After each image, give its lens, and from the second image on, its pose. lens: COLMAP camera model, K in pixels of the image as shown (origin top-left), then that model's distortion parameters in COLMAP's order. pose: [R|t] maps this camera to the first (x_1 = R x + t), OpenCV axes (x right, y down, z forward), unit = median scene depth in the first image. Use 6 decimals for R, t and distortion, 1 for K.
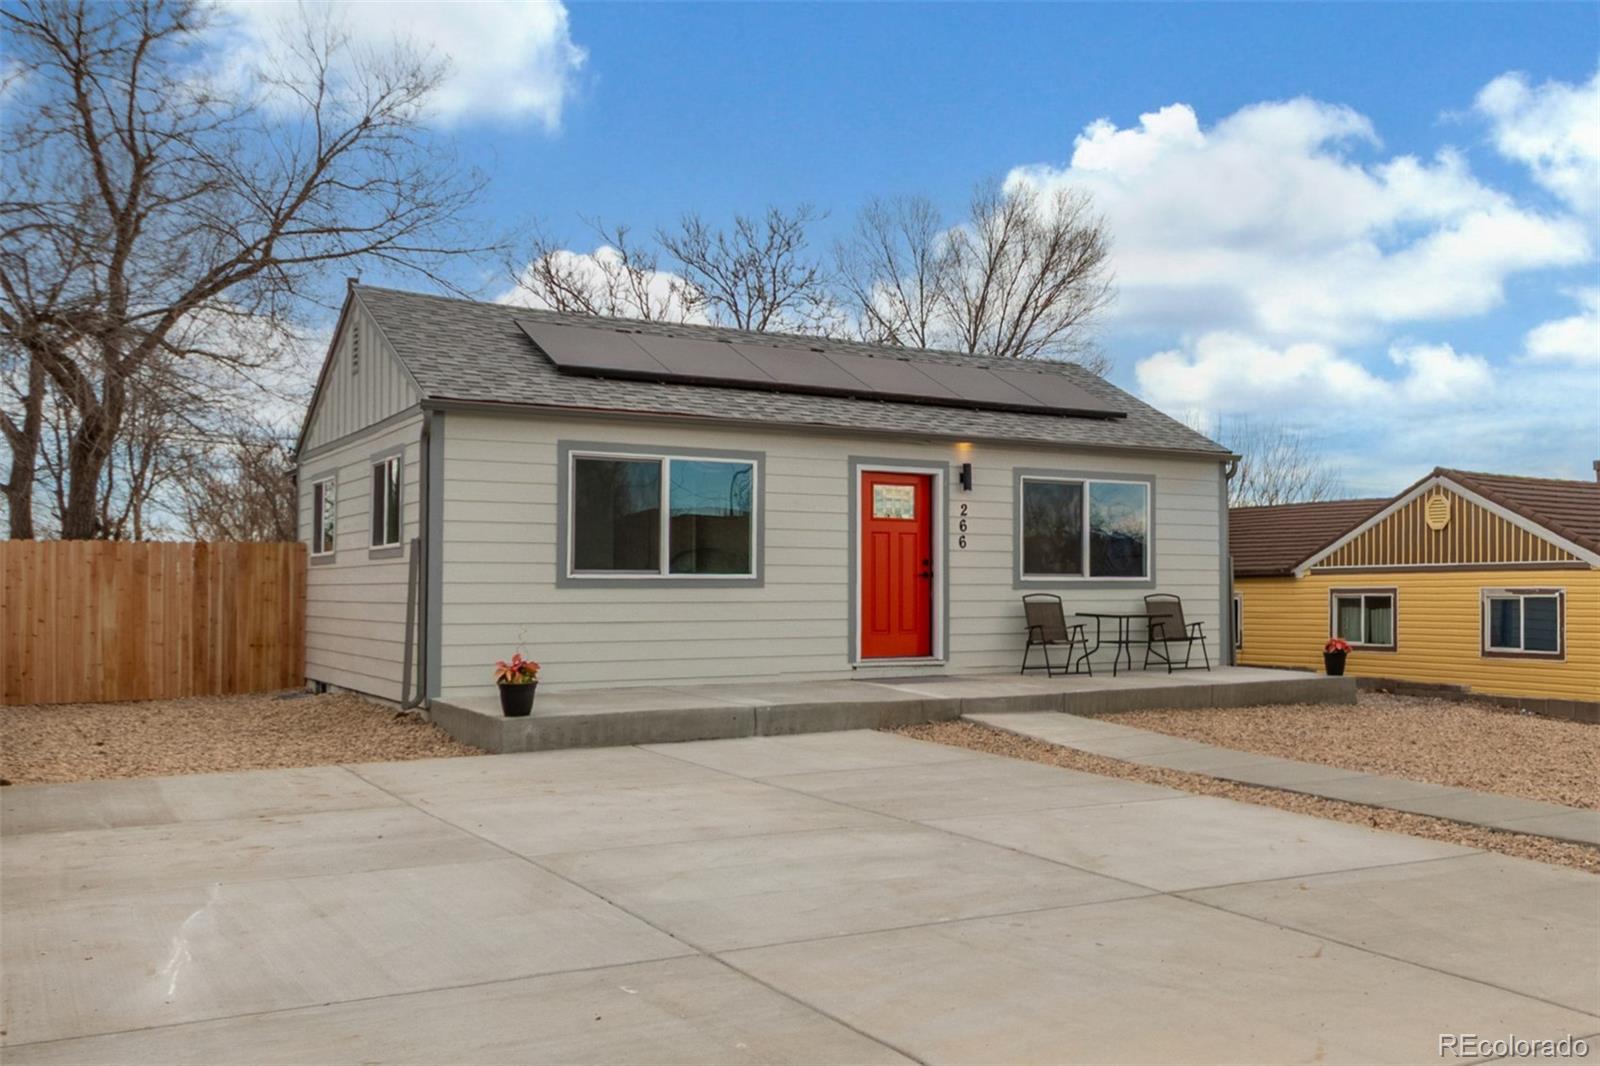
lens RADIAL K [[741.7, 0, 835.8], [0, 741.7, 544.4], [0, 0, 1]] dist [0.005109, -0.001896]
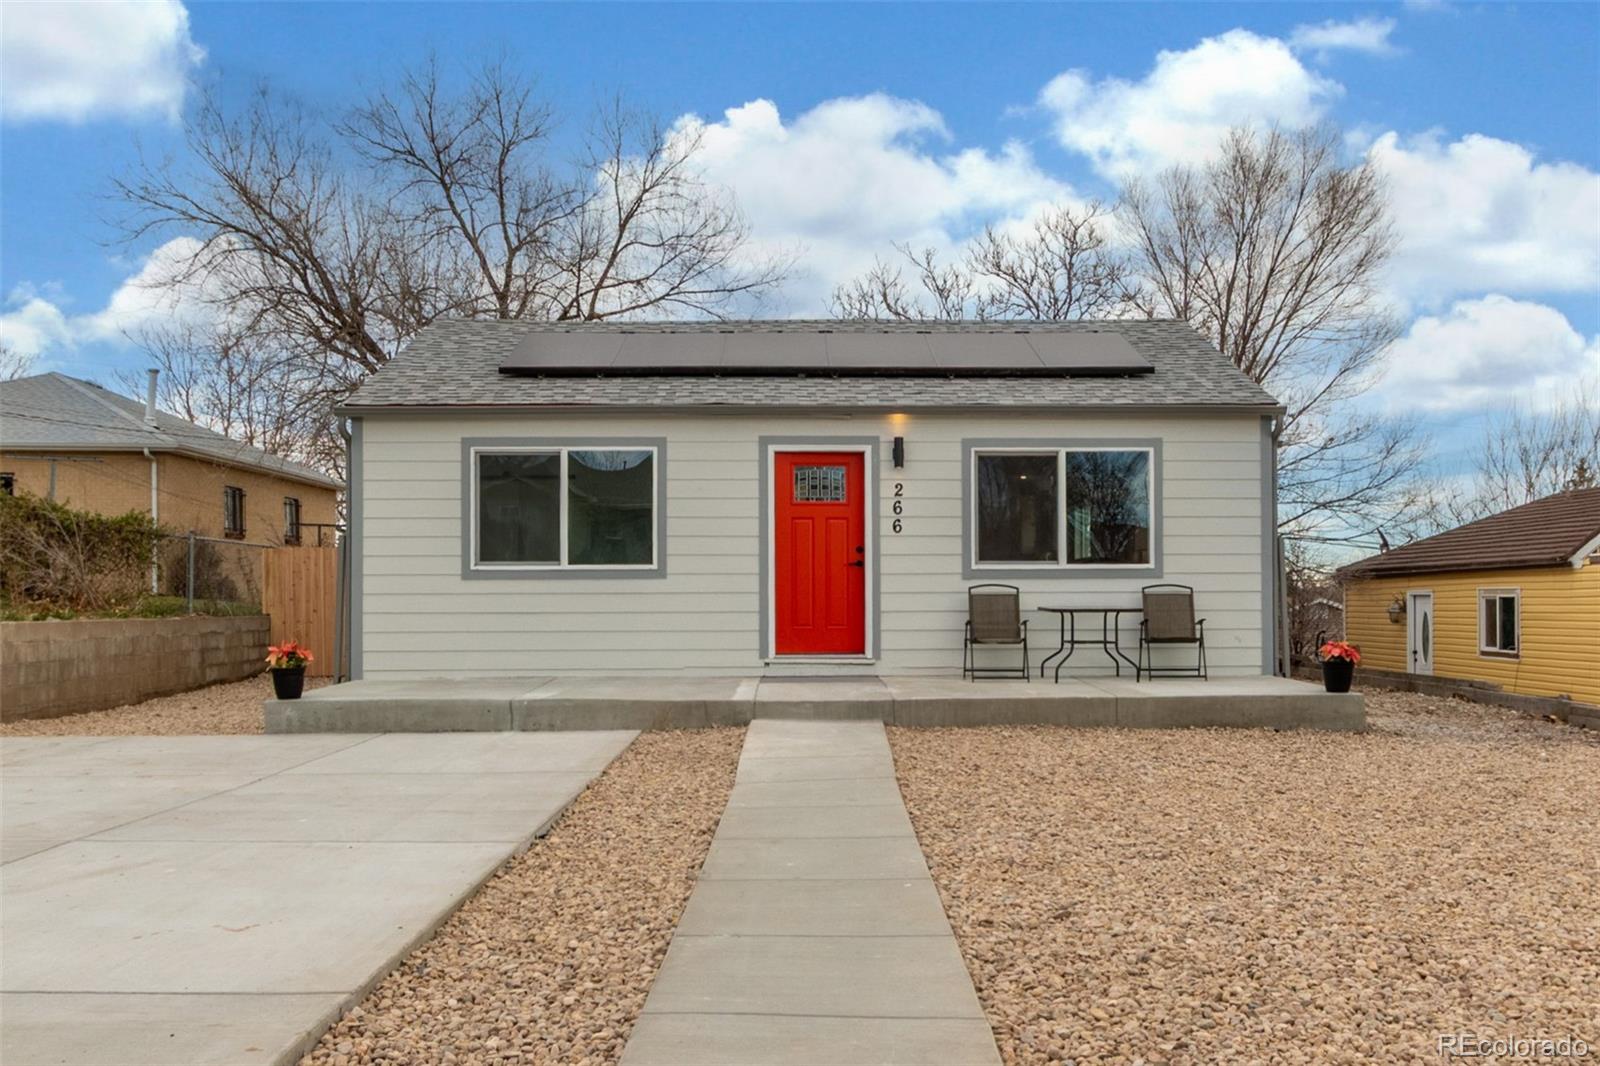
lens RADIAL K [[741.7, 0, 799.6], [0, 741.7, 536.4], [0, 0, 1]] dist [0.005109, -0.001896]
pose [[0.955561, -0.022638, -0.293924, 0.326897], [0.020710, 0.999739, -0.009670, 0.015627], [0.294066, 0.003153, 0.955780, 0.120246]]
